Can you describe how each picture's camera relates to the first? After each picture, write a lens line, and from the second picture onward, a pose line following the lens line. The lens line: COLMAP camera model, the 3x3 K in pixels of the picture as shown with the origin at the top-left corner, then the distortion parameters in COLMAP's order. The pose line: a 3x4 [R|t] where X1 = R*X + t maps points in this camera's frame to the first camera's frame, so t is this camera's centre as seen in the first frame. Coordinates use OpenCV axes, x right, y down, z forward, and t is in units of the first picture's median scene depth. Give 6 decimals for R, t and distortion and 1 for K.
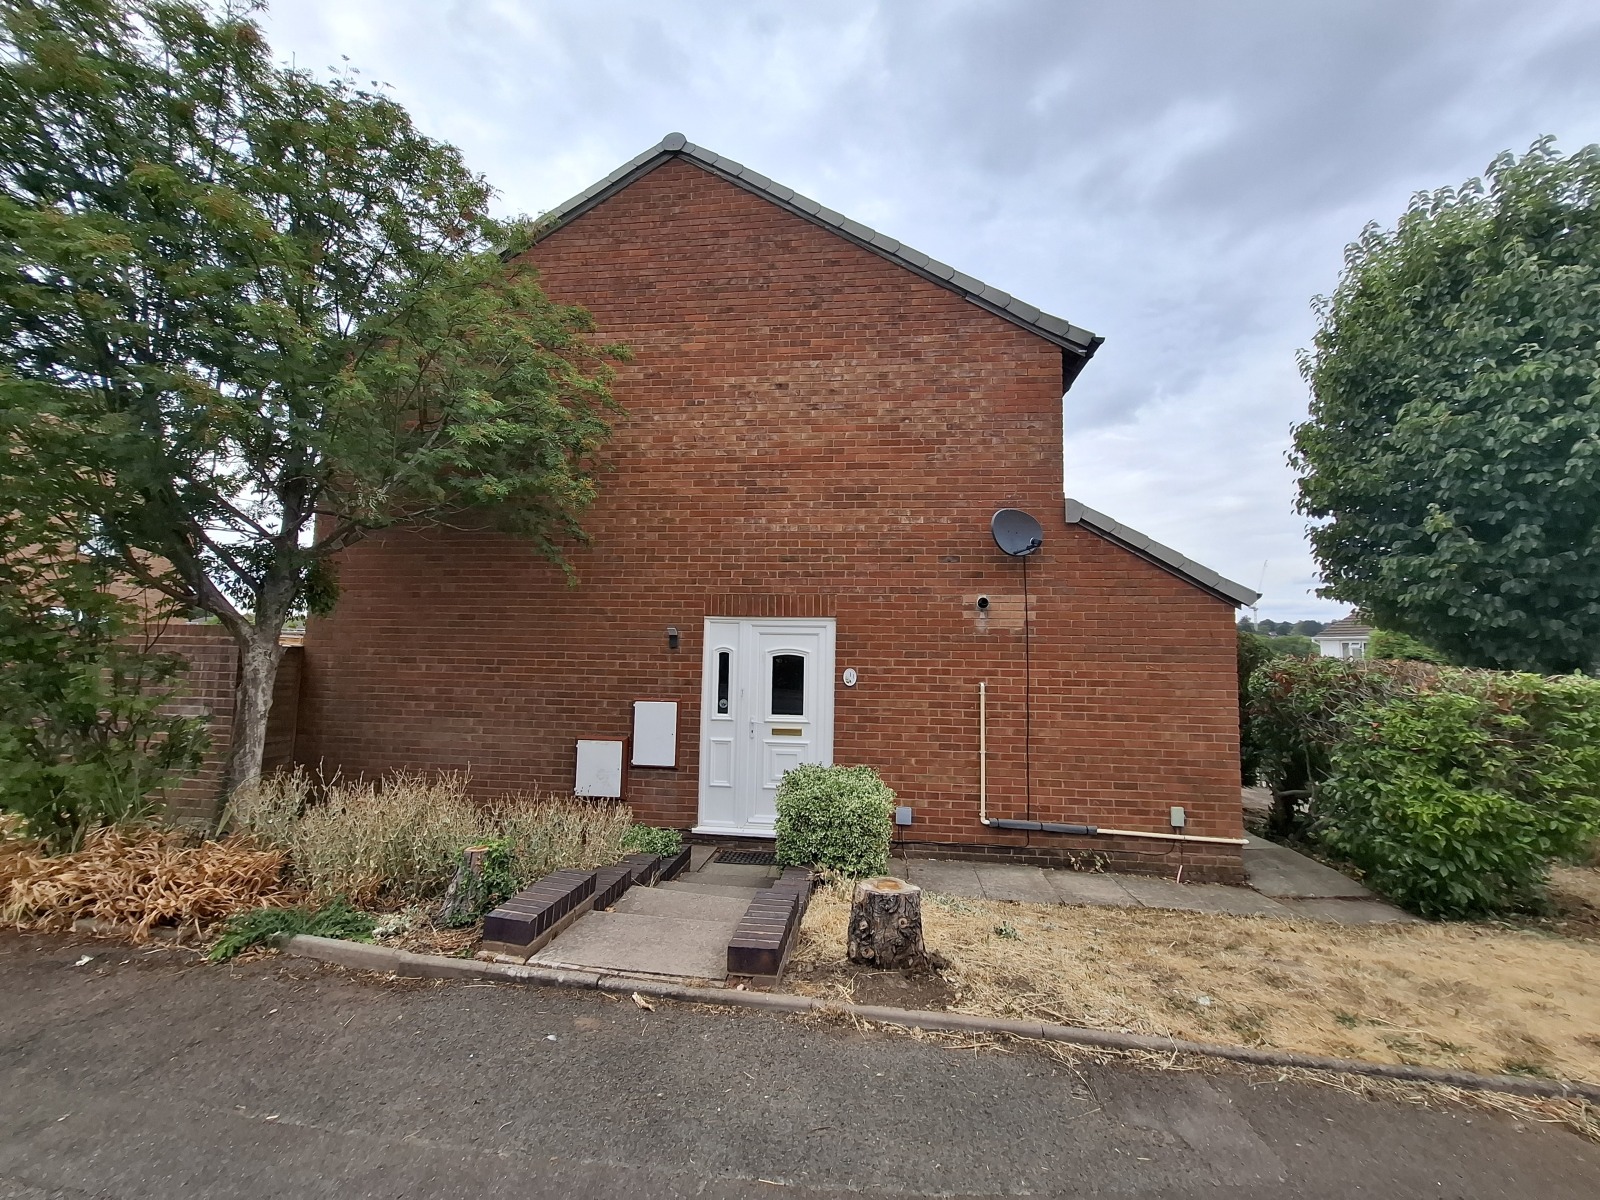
lens RADIAL K [[630.4, 0, 800.9], [0, 630.4, 588.5], [0, 0, 1]] dist [-0.000677, -0.000043]
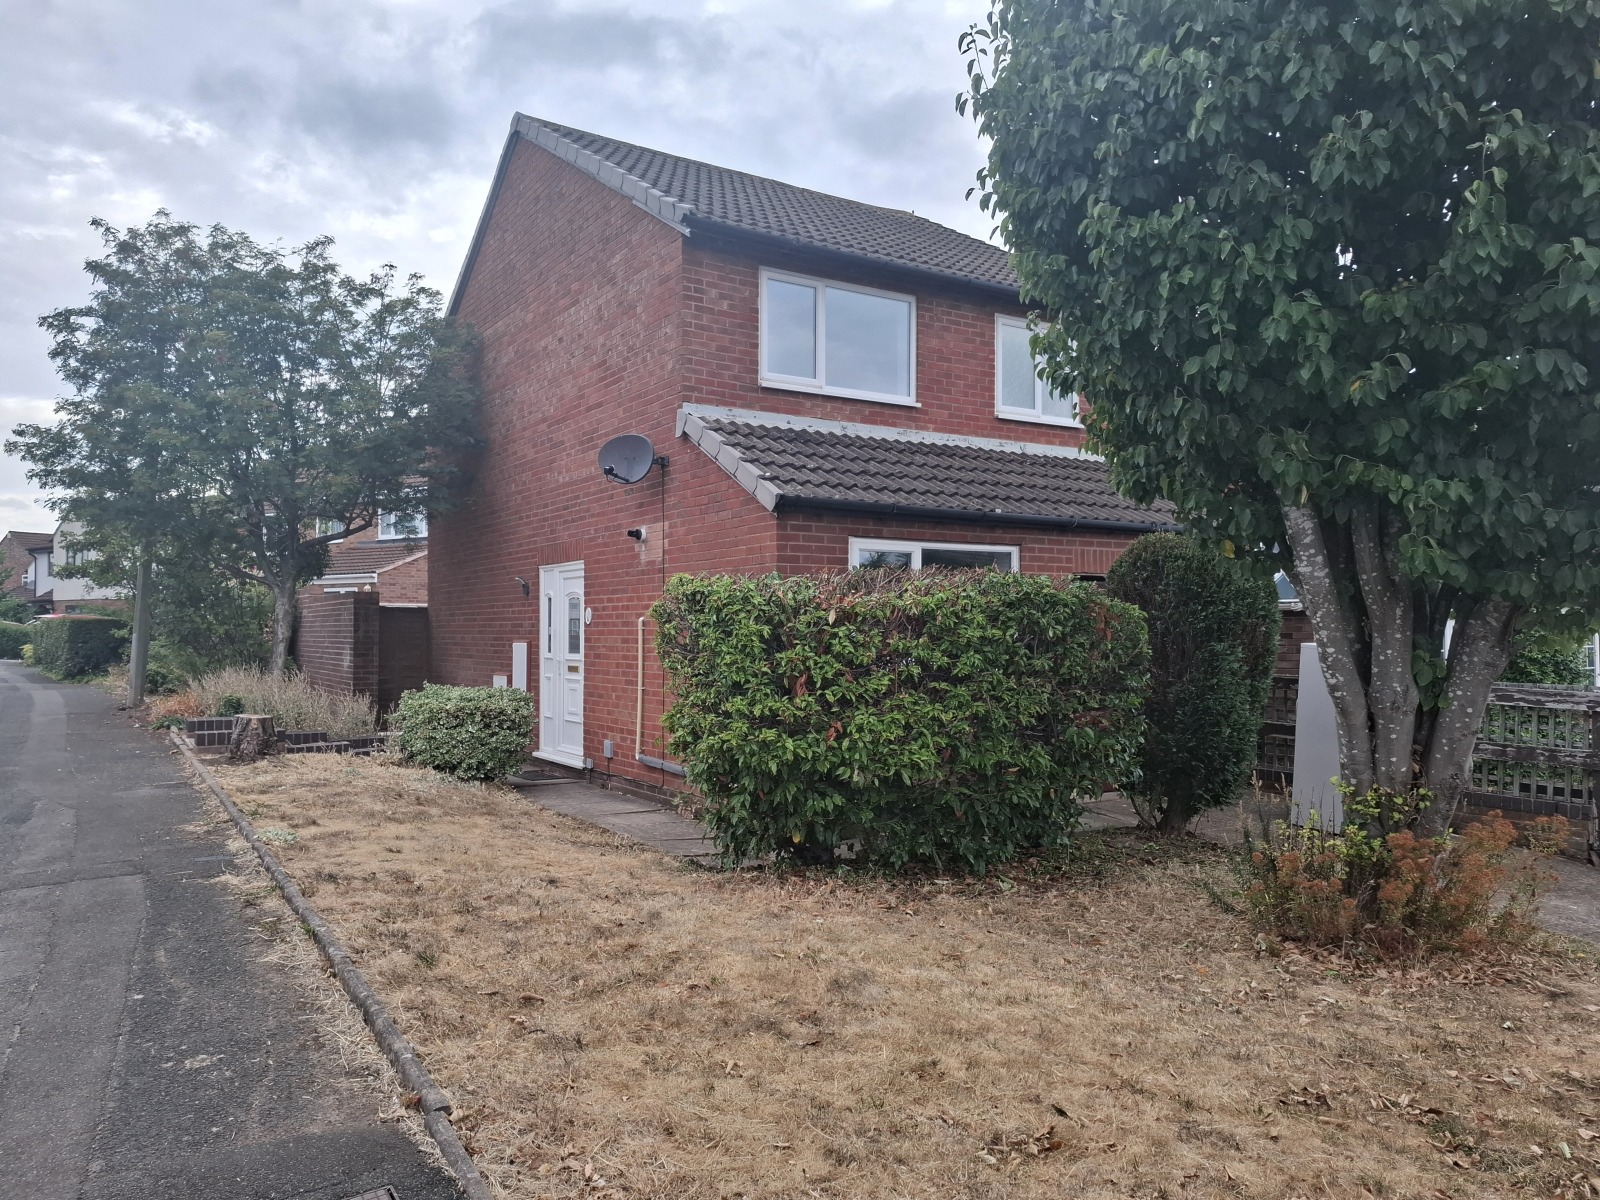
lens RADIAL K [[1127.1, 0, 800.0], [0, 1127.1, 600.0], [0, 0, 1]] dist [0.157539, -0.198689]
pose [[0.622111, -0.039444, -0.781935, 1.770196], [0.082701, 0.996453, 0.015533, 0.114788], [0.778549, -0.074330, 0.623166, 0.111323]]
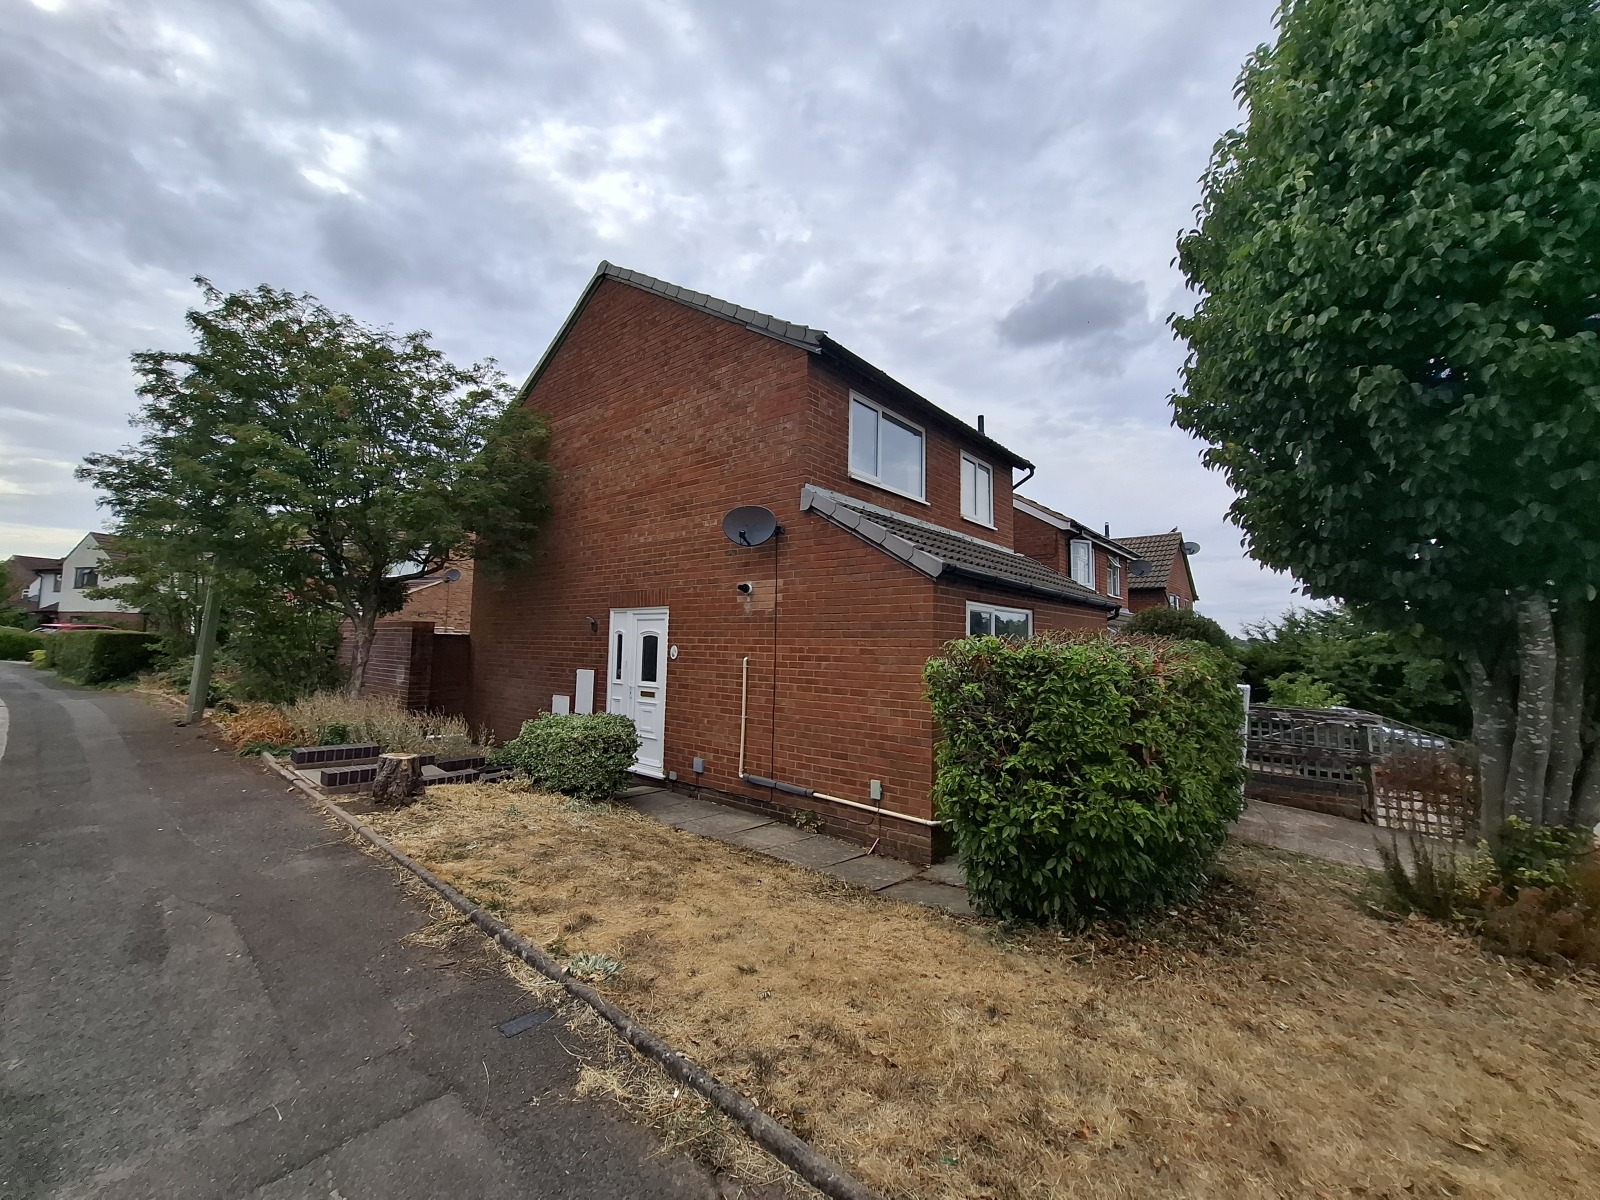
lens RADIAL K [[637.8, 0, 823.7], [0, 637.8, 591.3], [0, 0, 1]] dist [-0.003004, -0.000228]
pose [[0.837077, -0.048679, -0.544915, 1.040879], [0.045679, 0.998774, -0.019053, 0.056301], [0.545174, -0.008943, 0.838275, 0.093454]]
